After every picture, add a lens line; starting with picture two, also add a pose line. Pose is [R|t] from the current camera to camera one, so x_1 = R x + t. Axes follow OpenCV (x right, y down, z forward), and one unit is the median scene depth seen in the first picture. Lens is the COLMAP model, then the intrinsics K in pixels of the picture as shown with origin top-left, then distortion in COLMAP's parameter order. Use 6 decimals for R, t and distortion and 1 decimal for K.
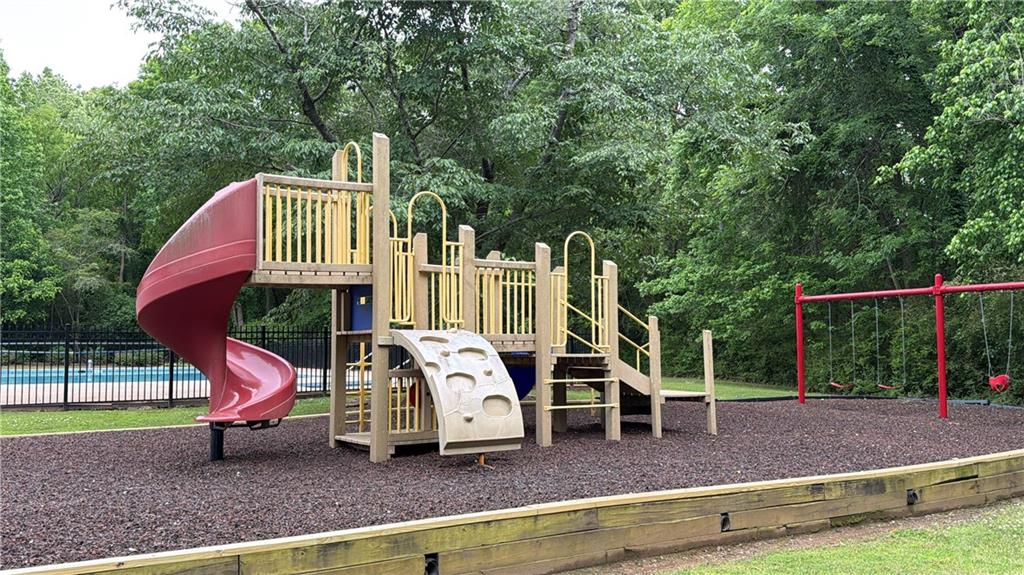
lens RADIAL K [[859.0, 0, 512.0], [0, 859.0, 287.5], [0, 0, 1]] dist [0.136248, -0.200911]
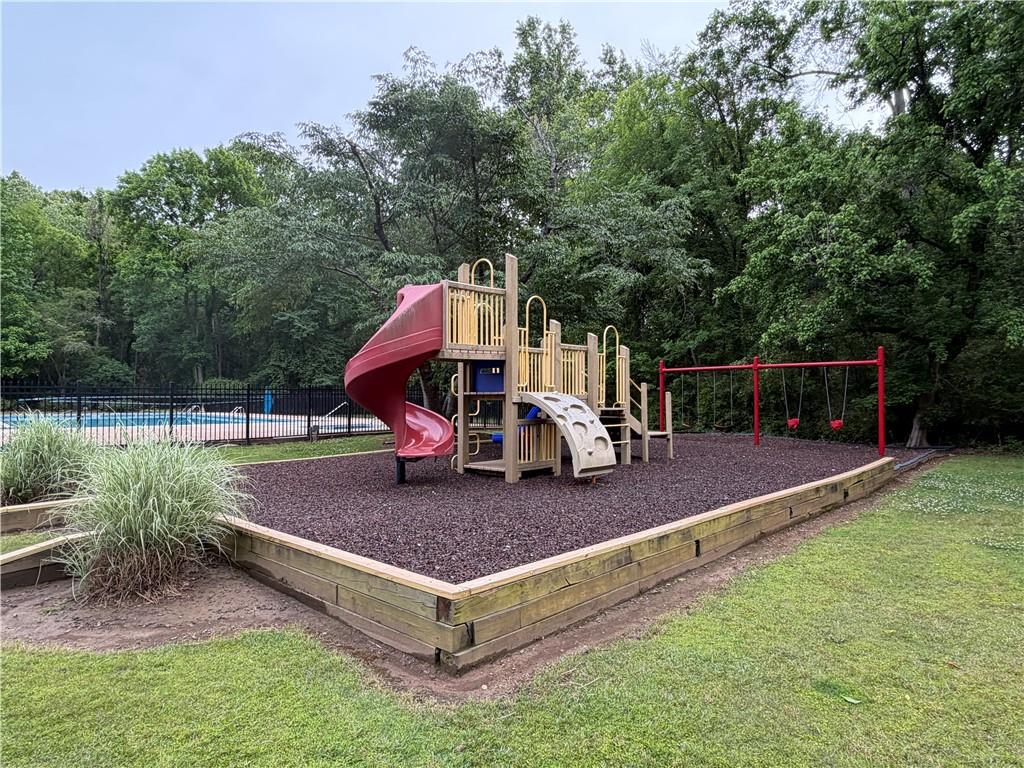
lens RADIAL K [[602.2, 0, 512.0], [0, 602.2, 384.0], [0, 0, 1]] dist [0.003235, 0.001832]
pose [[0.974998, 0.009949, 0.221989, -0.307070], [-0.019891, 0.998894, 0.042595, -0.005524], [-0.221320, -0.045945, 0.974118, 0.019095]]
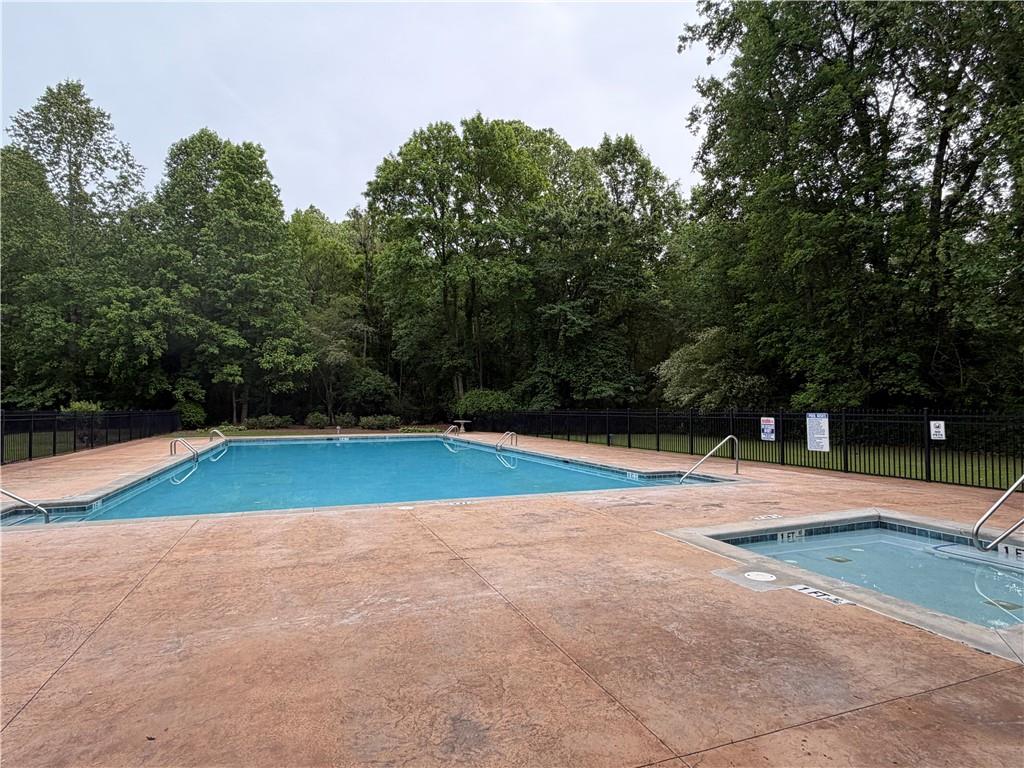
lens RADIAL K [[574.1, 0, 512.0], [0, 574.1, 384.0], [0, 0, 1]] dist [0.001243, 0.000309]
pose [[0.985345, -0.008725, -0.170347, -0.663165], [0.013850, 0.999486, 0.028921, 0.058288], [0.170007, -0.030857, 0.984960, 1.505371]]
